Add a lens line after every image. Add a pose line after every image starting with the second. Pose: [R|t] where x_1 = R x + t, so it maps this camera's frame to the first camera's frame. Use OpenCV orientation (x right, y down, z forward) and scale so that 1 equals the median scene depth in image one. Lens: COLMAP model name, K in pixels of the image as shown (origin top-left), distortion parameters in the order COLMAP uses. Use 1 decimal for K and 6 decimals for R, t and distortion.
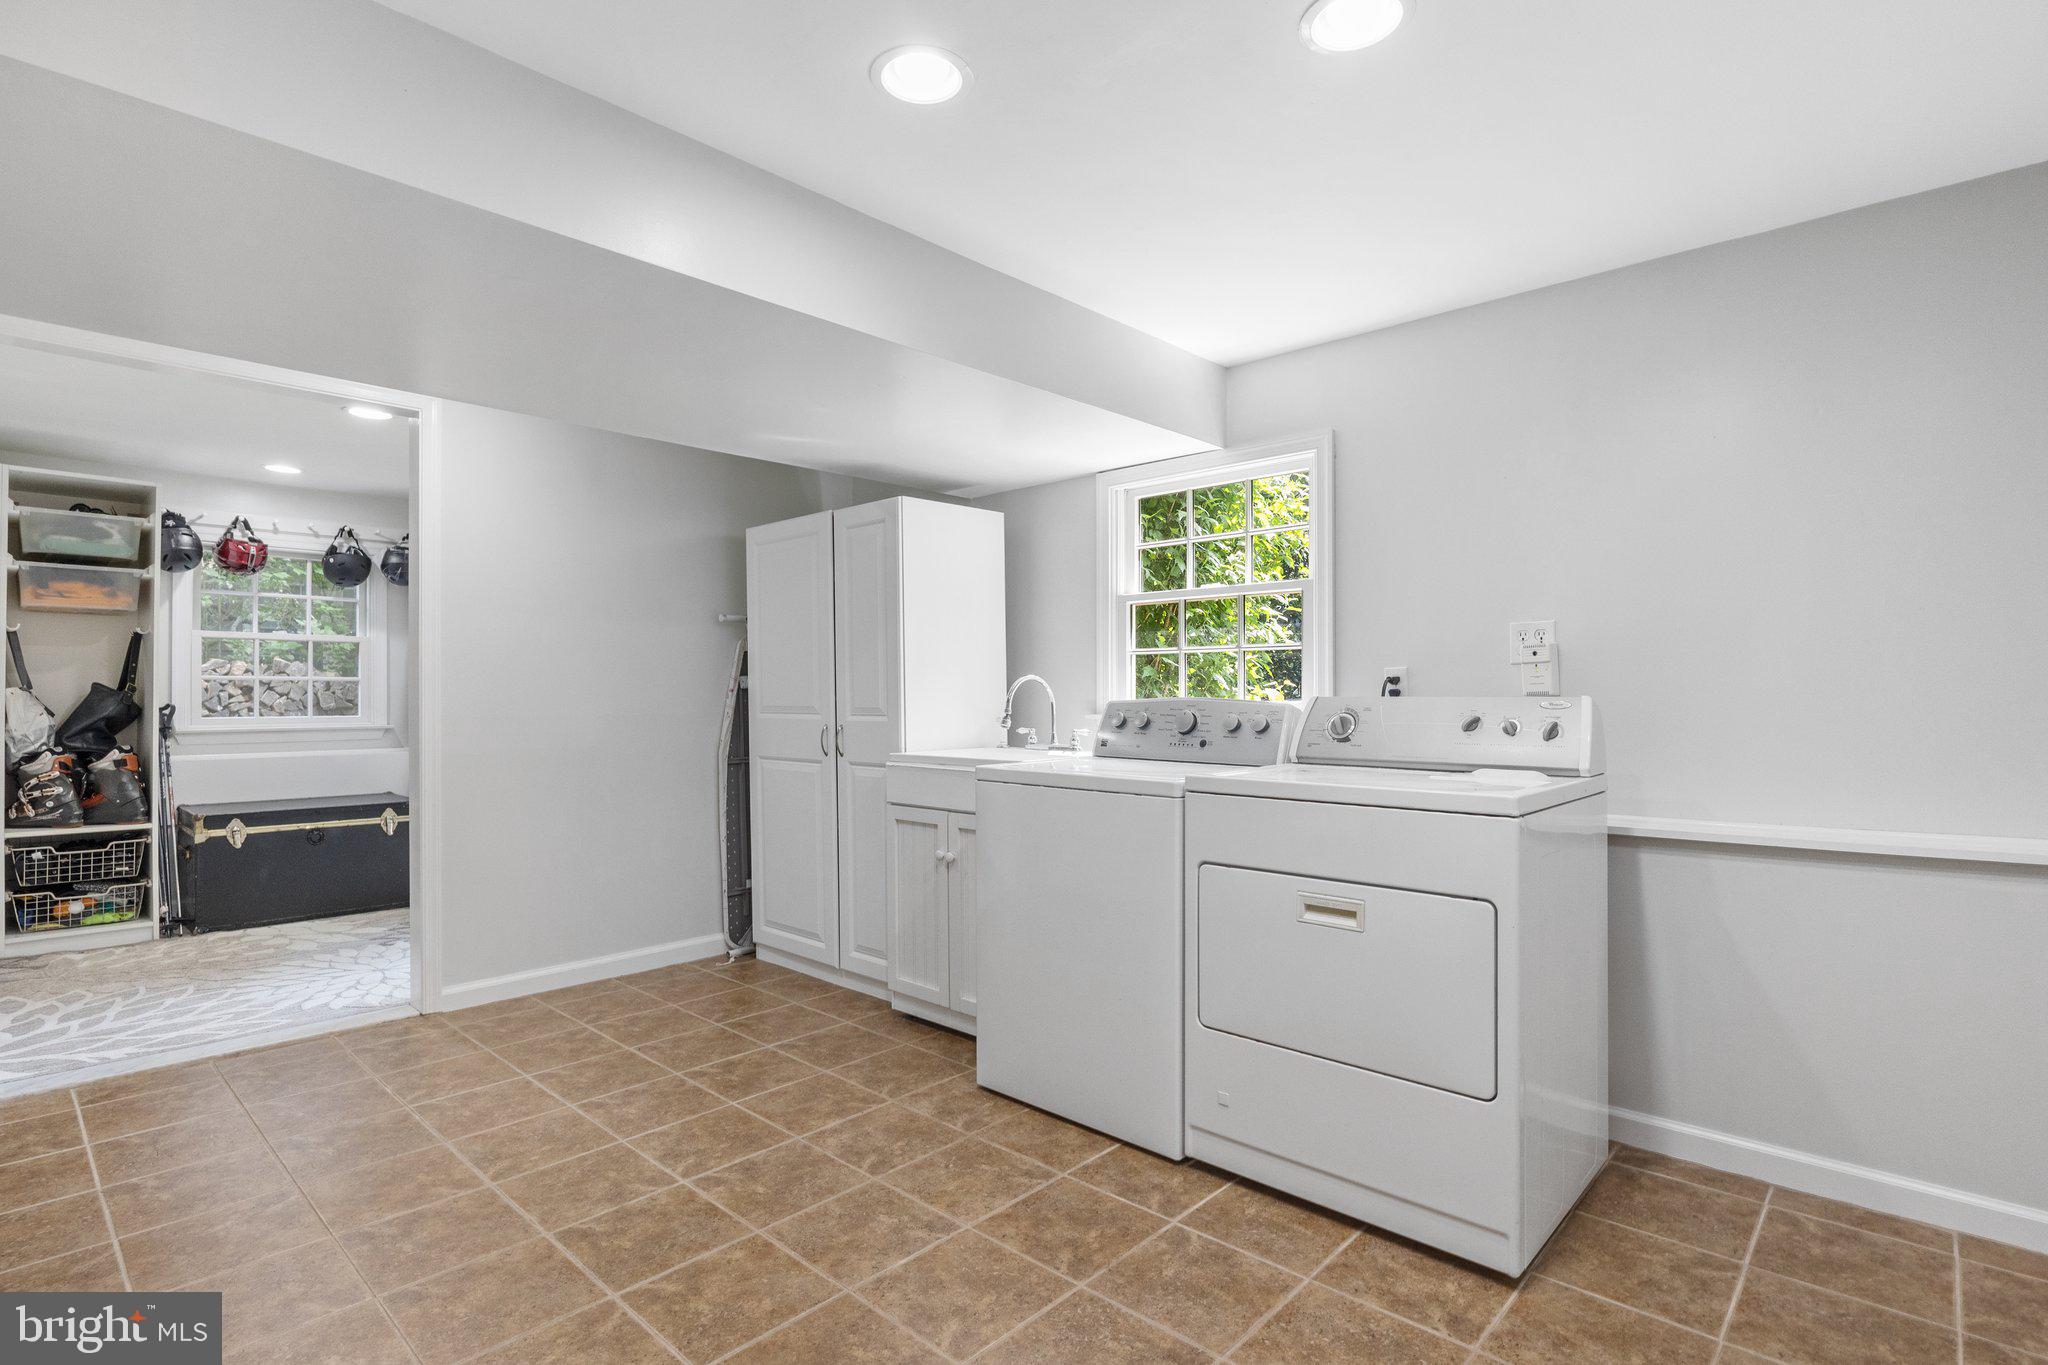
lens RADIAL K [[990.4, 0, 1021.3], [0, 990.4, 691.6], [0, 0, 1]] dist [-0.015725, 0.000541]
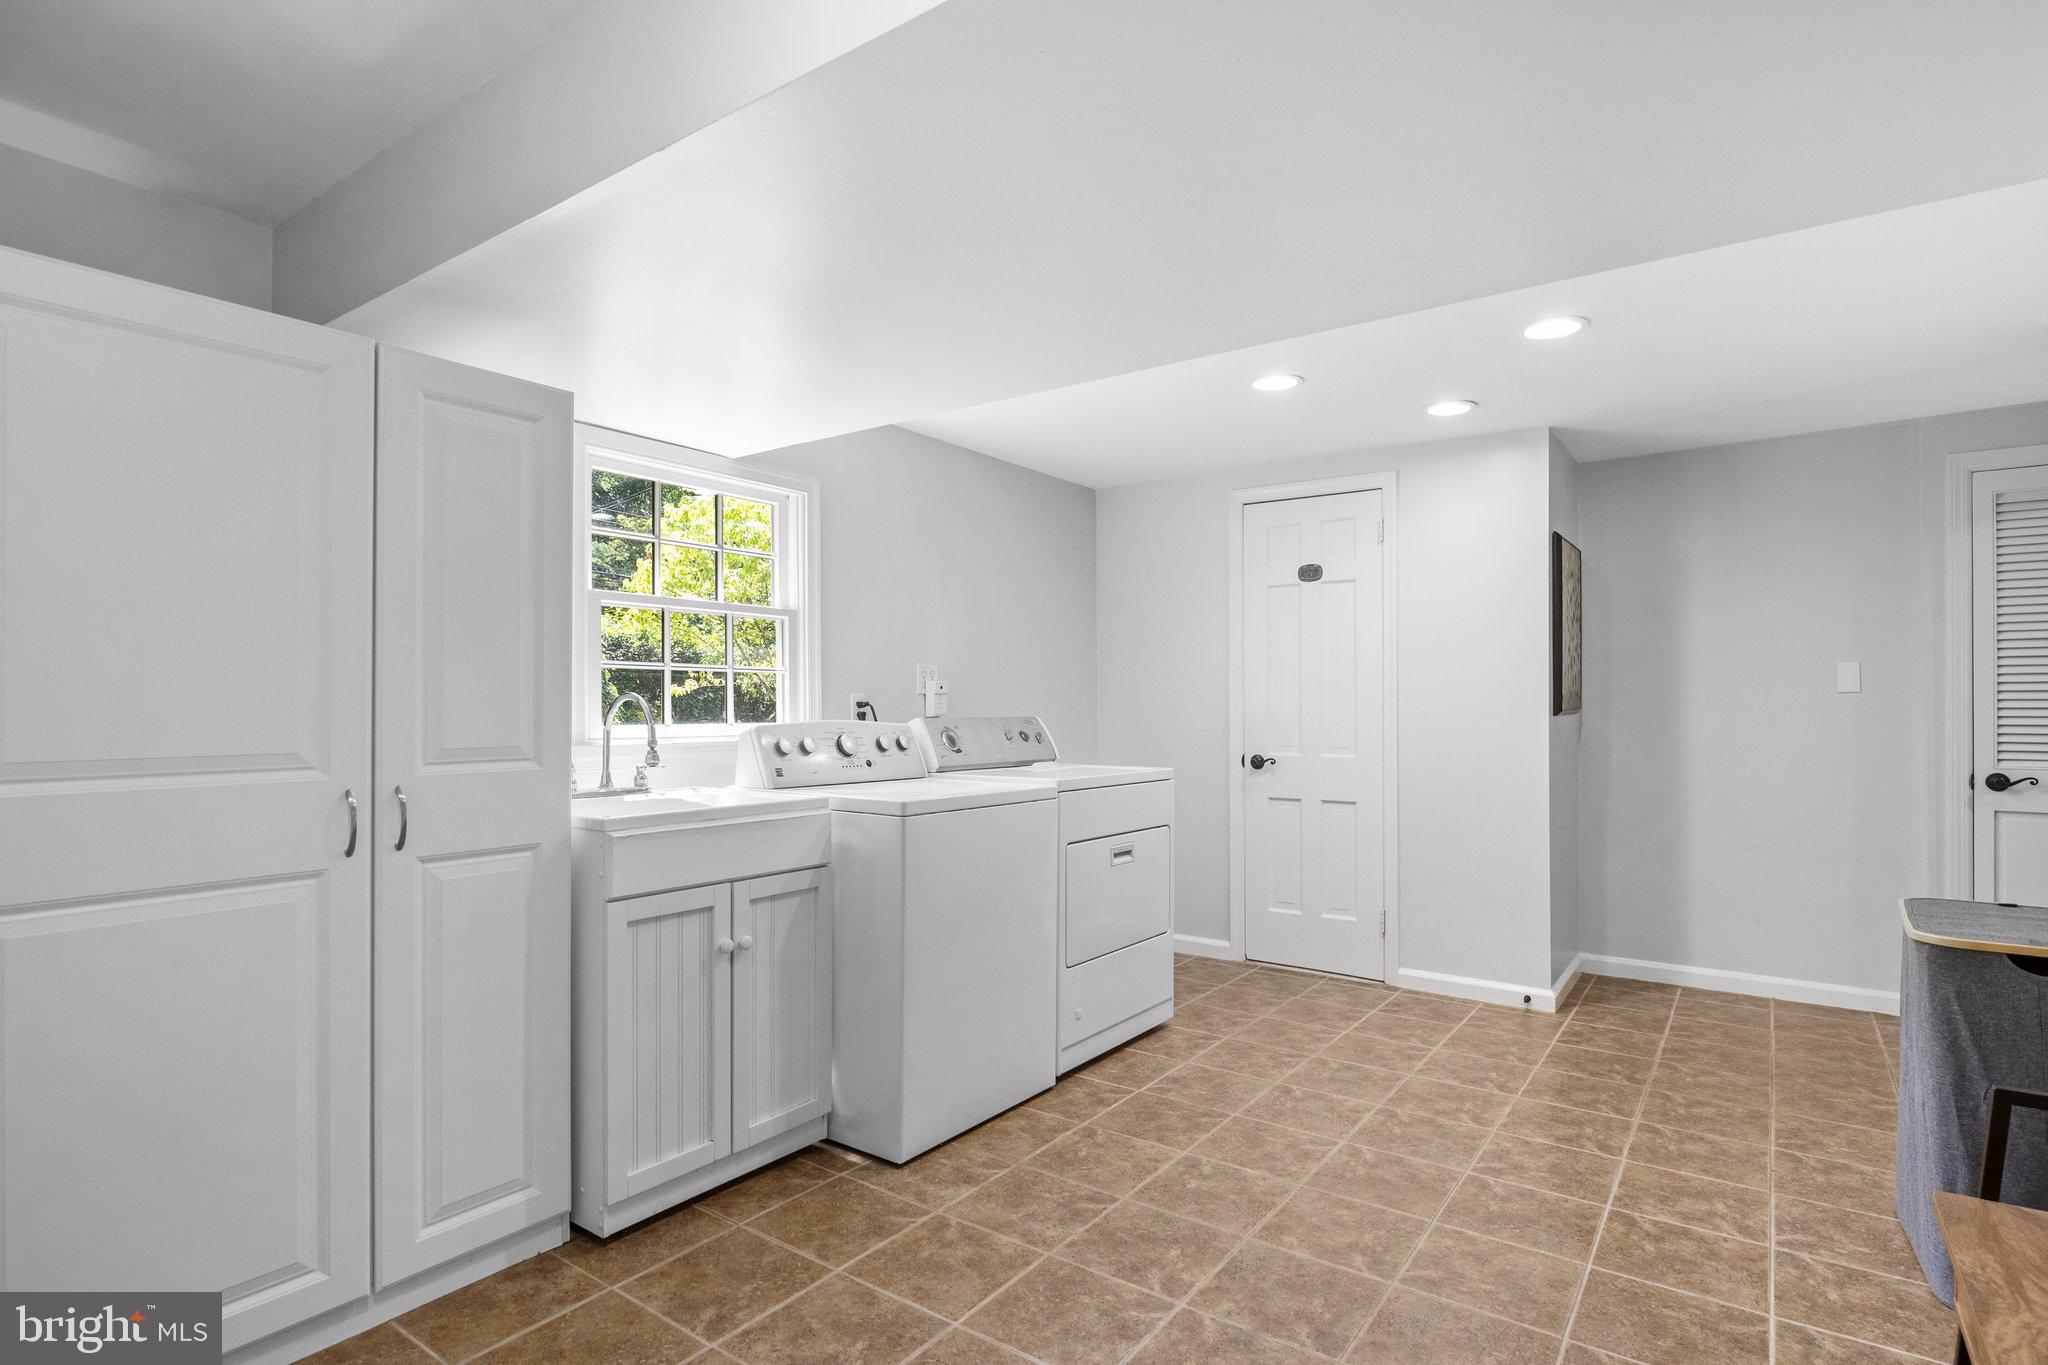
lens RADIAL K [[1035.1, 0, 1023.7], [0, 1035.1, 695.5], [0, 0, 1]] dist [-0.011780, -0.000458]
pose [[-0.119626, 0.011699, 0.992750, -1.534748], [-0.002416, 0.999924, -0.012074, -0.012714], [-0.992816, -0.003843, -0.119588, 1.582081]]
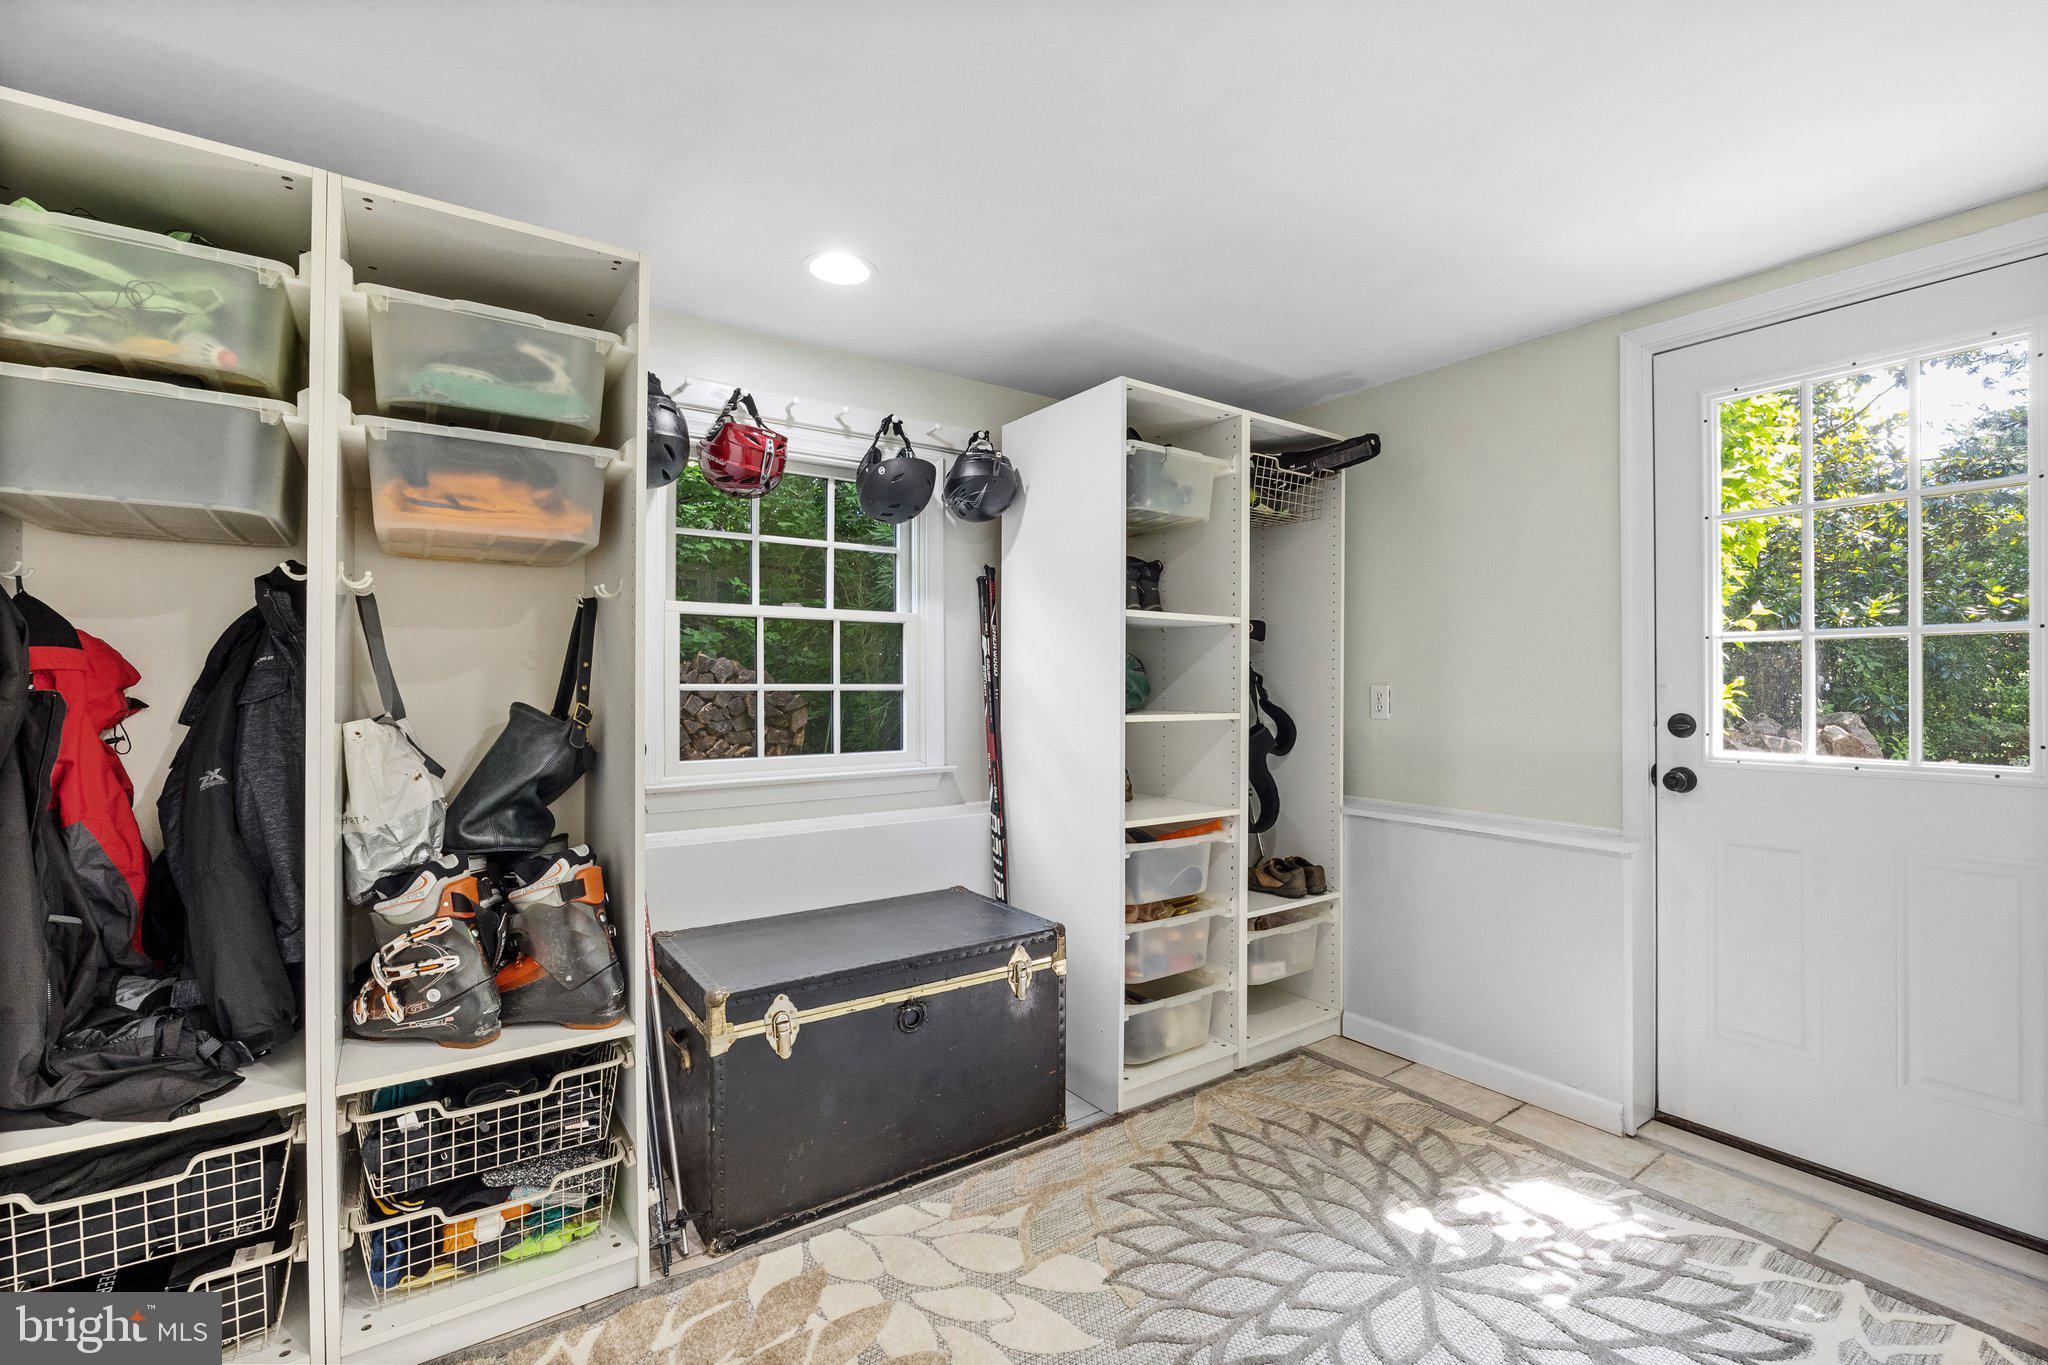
lens RADIAL K [[890.7, 0, 1025.4], [0, 890.7, 681.2], [0, 0, 1]] dist [-0.017522, 0.000272]
pose [[0.977641, -0.004547, -0.210231, -0.597410], [0.004408, 0.999990, -0.001127, -0.017629], [0.210234, 0.000175, 0.977651, 0.611780]]
